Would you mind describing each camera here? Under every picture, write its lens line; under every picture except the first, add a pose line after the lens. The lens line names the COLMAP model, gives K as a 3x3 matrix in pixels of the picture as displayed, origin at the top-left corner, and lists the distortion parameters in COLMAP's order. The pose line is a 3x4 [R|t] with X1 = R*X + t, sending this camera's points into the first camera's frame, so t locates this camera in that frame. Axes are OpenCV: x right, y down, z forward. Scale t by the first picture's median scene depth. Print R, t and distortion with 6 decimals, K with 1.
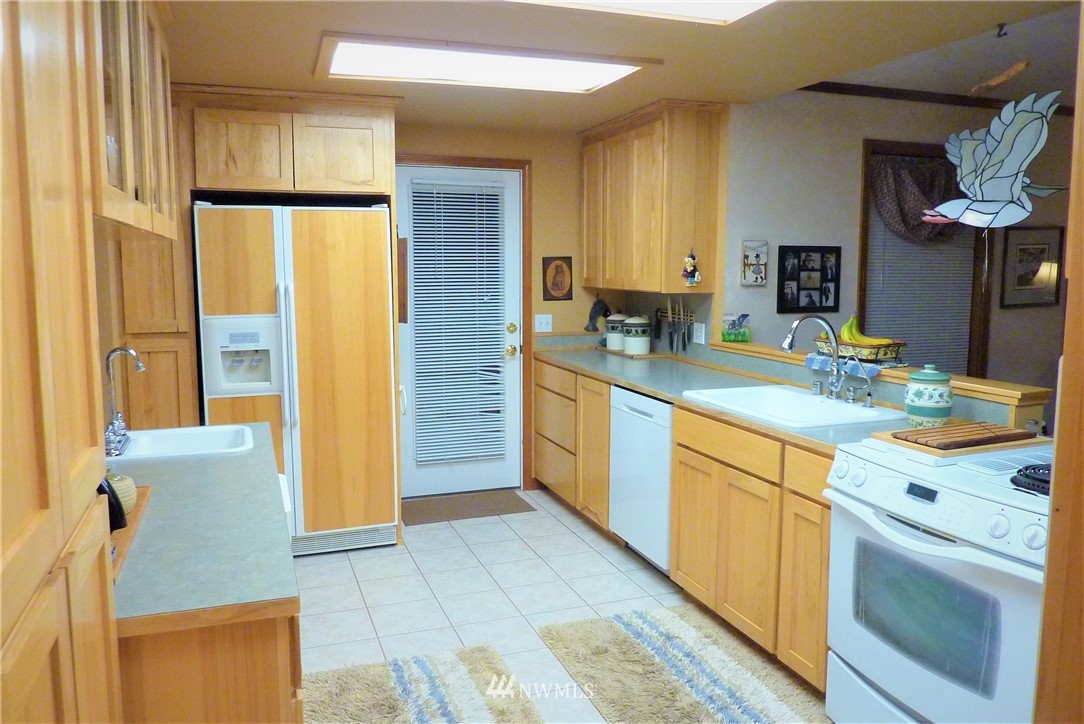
lens RADIAL K [[817.5, 0, 541.9], [0, 817.5, 357.6], [0, 0, 1]] dist [-0.013742, -0.015790]
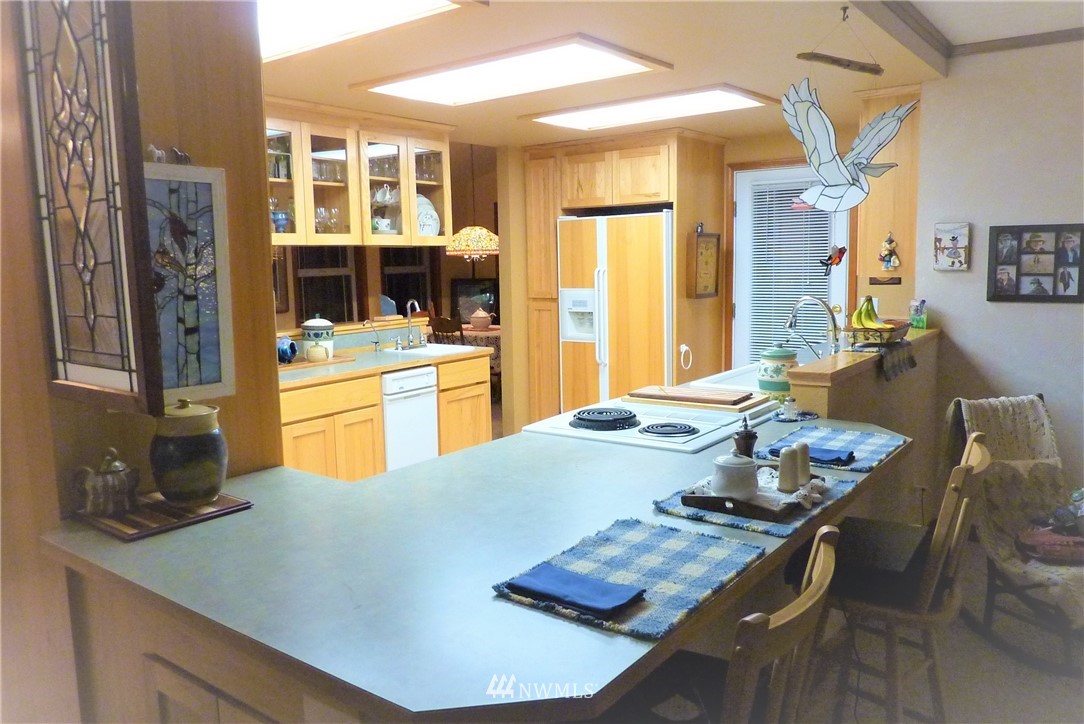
lens RADIAL K [[817.5, 0, 543.4], [0, 817.5, 365.2], [0, 0, 1]] dist [-0.013742, -0.015790]
pose [[0.542184, 0.098191, -0.834503, 0.800711], [-0.075469, 0.994825, 0.068022, -0.007596], [0.836864, 0.026099, 0.546788, 0.095864]]
